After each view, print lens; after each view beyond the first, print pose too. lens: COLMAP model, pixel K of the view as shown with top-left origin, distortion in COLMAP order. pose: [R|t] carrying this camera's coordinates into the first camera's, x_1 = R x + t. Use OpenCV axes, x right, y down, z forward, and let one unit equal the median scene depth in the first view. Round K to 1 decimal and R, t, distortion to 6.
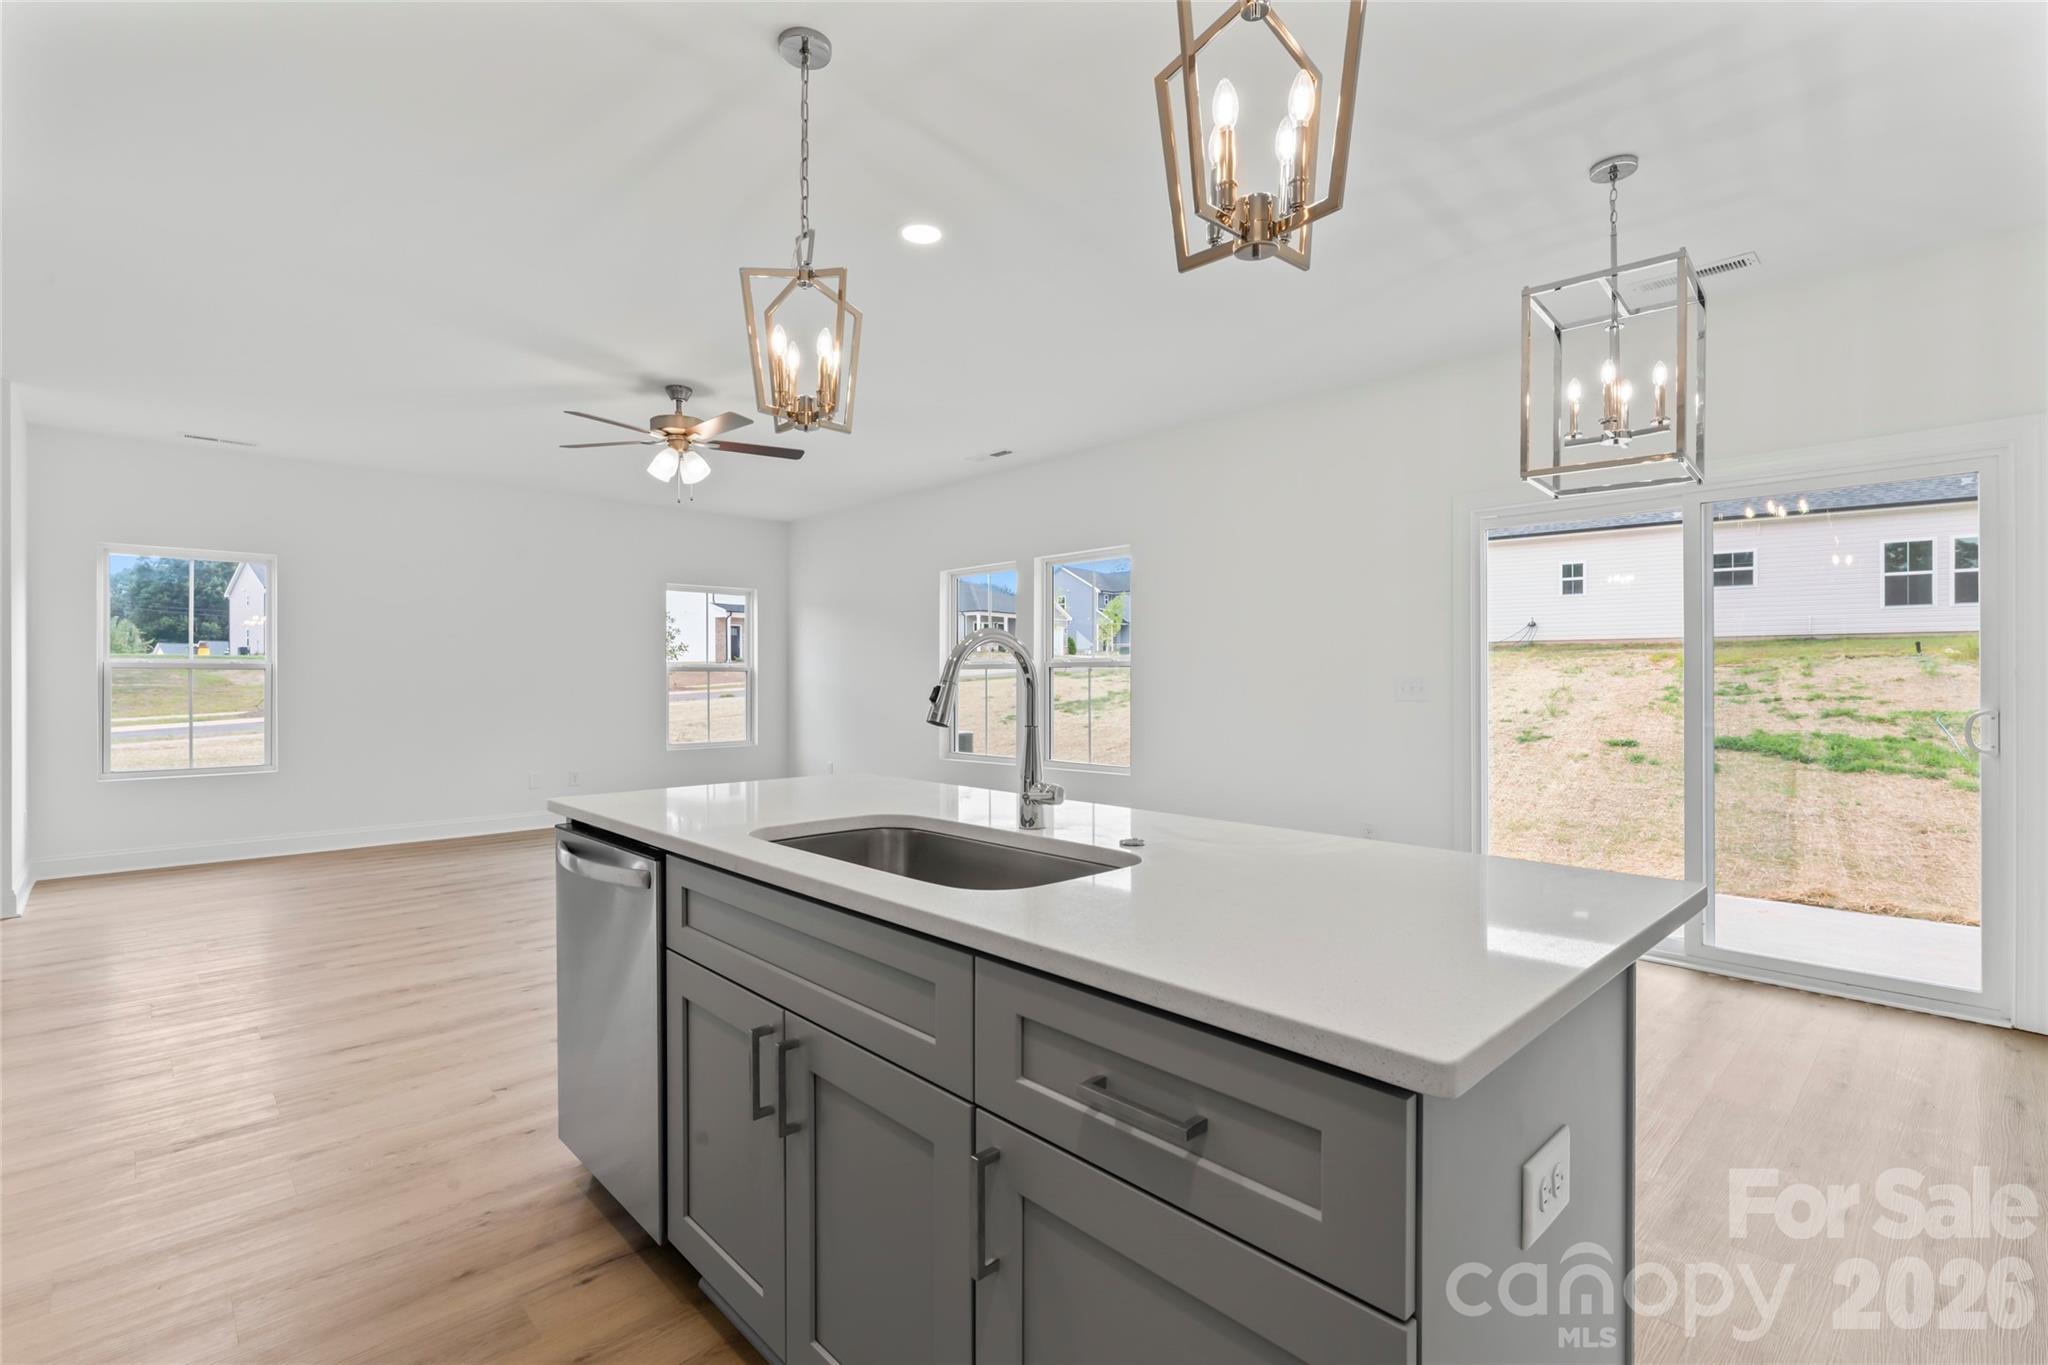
lens RADIAL K [[927.3, 0, 1016.8], [0, 927.3, 689.4], [0, 0, 1]] dist [-0.003263, 0.003899]
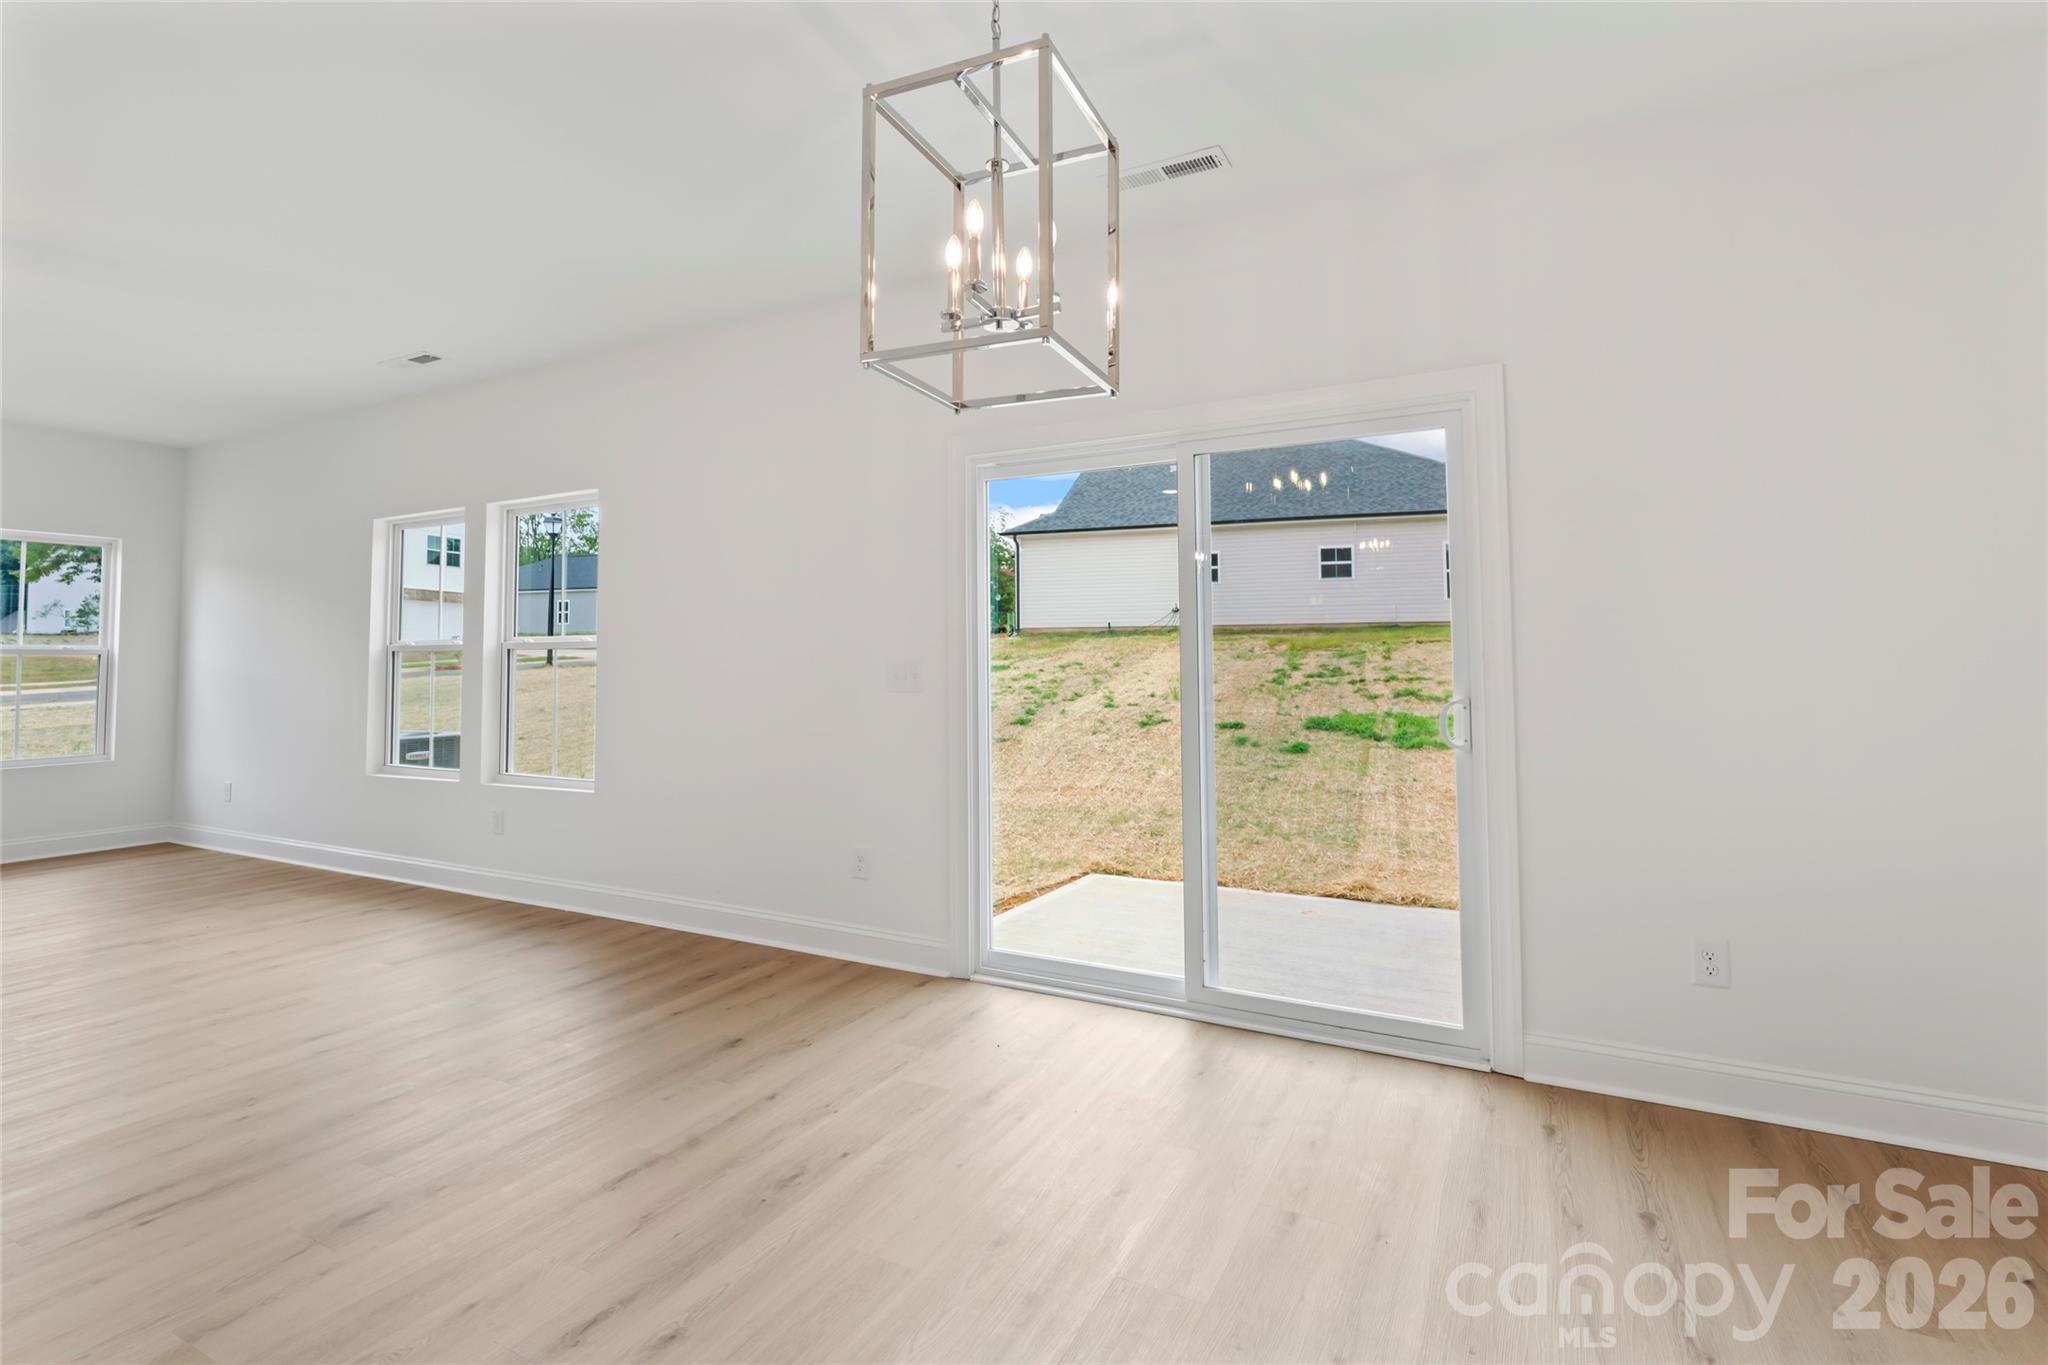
lens RADIAL K [[927.3, 0, 1020.0], [0, 927.3, 661.6], [0, 0, 1]] dist [-0.003263, 0.003899]
pose [[0.954116, -0.003091, 0.299422, 0.135680], [0.007422, 0.999884, -0.013328, -0.000072], [-0.299346, 0.014939, 0.954028, 0.105304]]
